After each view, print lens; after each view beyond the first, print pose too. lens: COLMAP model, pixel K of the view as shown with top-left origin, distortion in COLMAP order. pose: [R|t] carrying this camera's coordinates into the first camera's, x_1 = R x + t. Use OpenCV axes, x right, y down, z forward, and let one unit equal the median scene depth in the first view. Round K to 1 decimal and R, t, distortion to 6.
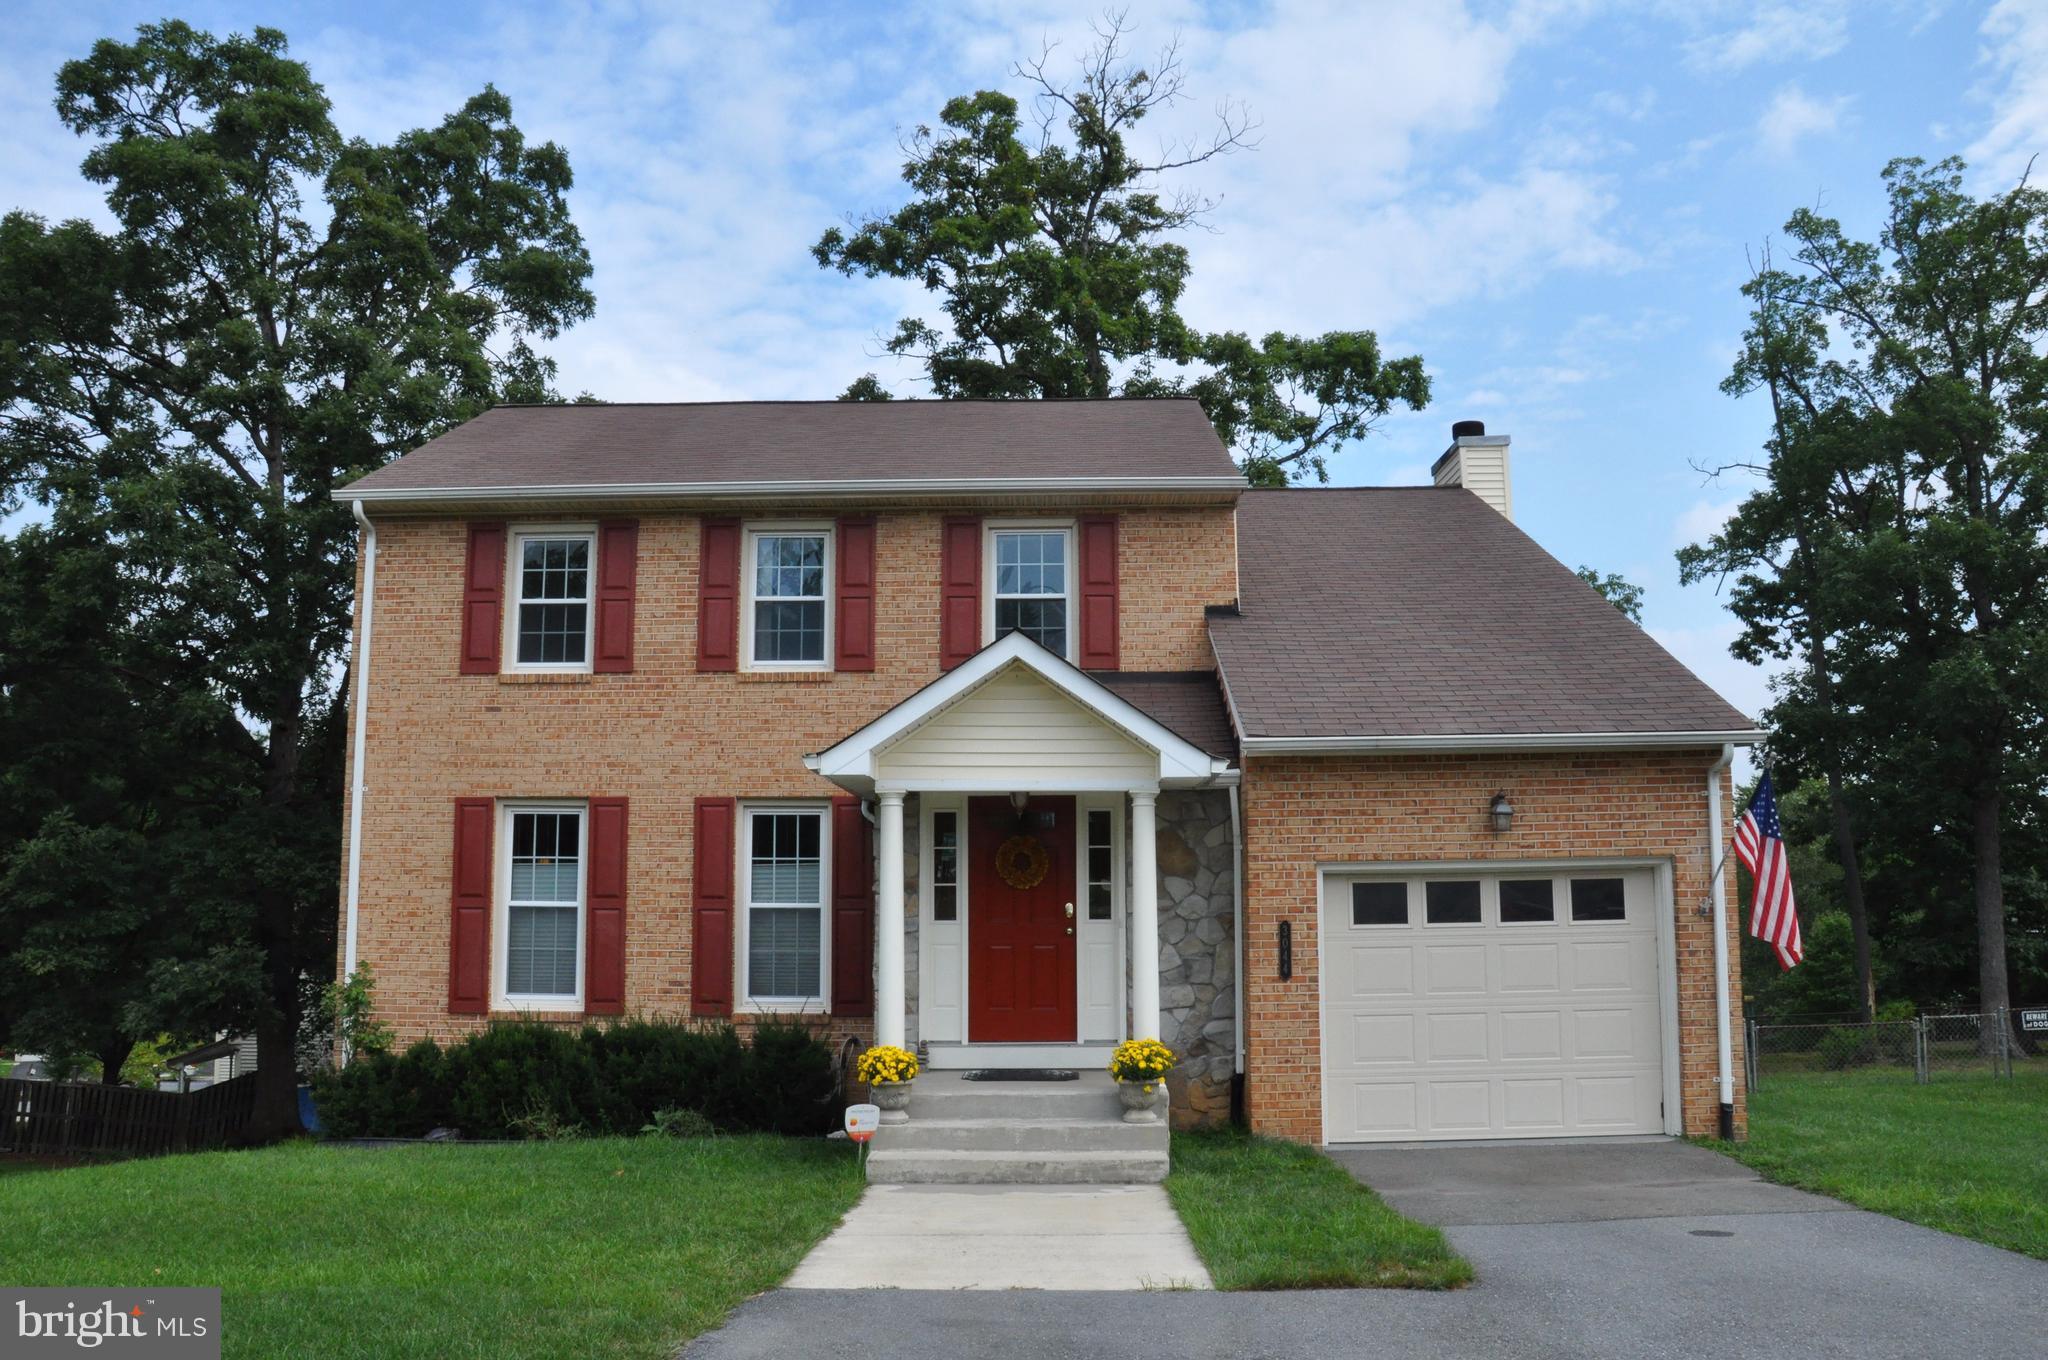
lens RADIAL K [[1626.0, 0, 1024.0], [0, 1626.0, 680.0], [0, 0, 1]] dist [-0.152745, 0.132831]
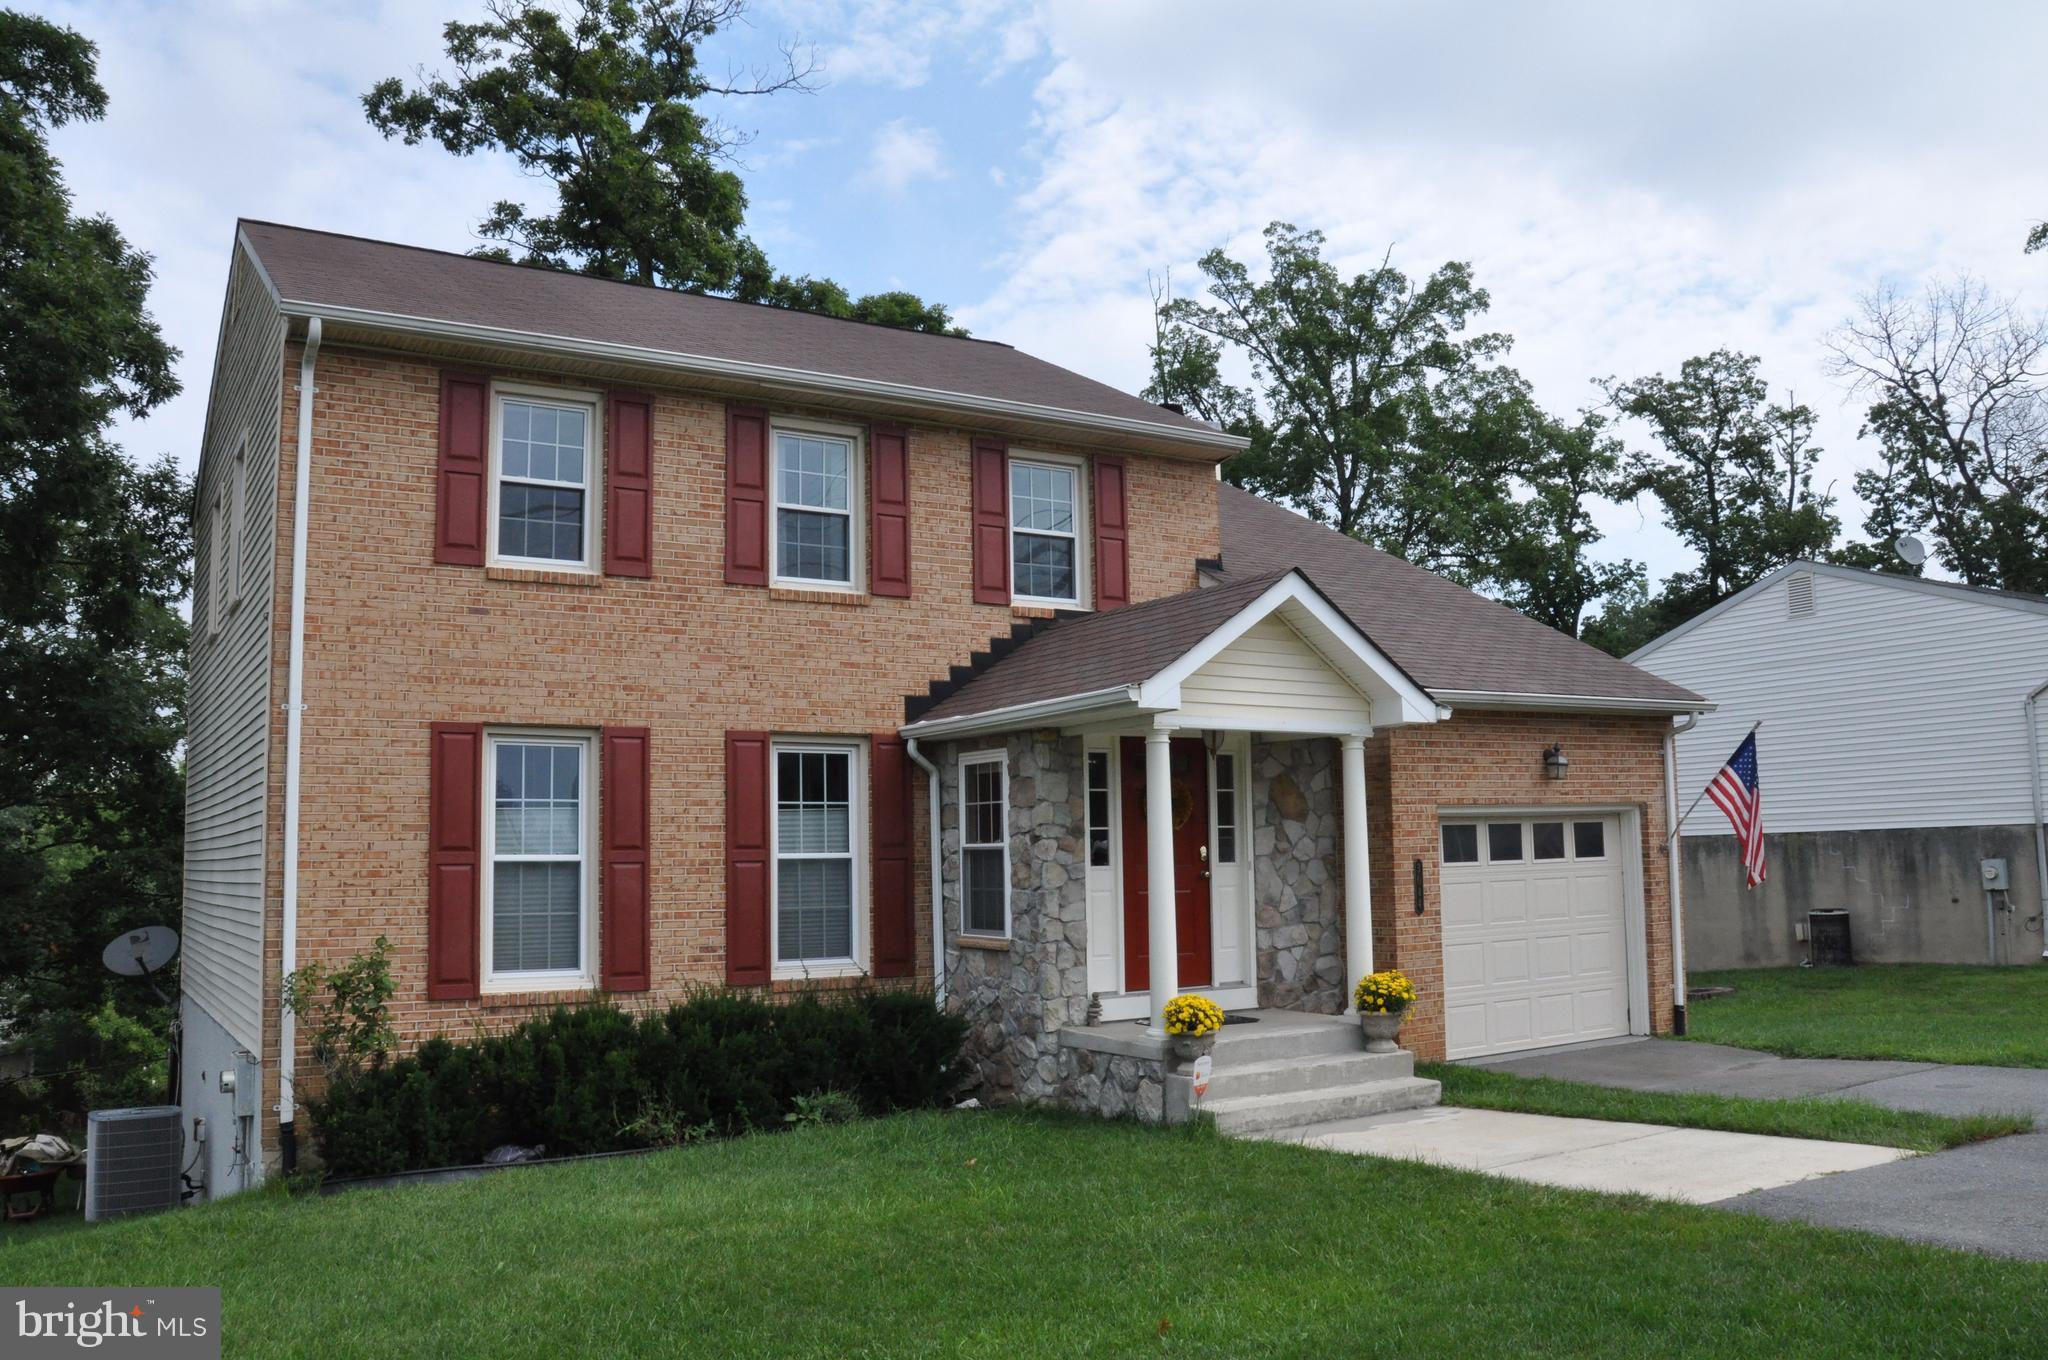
lens RADIAL K [[1626.0, 0, 1024.0], [0, 1626.0, 680.0], [0, 0, 1]] dist [-0.152745, 0.132831]
pose [[0.842772, 0.047506, 0.536170, -0.528481], [-0.058182, 0.998301, 0.003001, 0.034247], [-0.535117, -0.033725, 0.844104, 0.195521]]
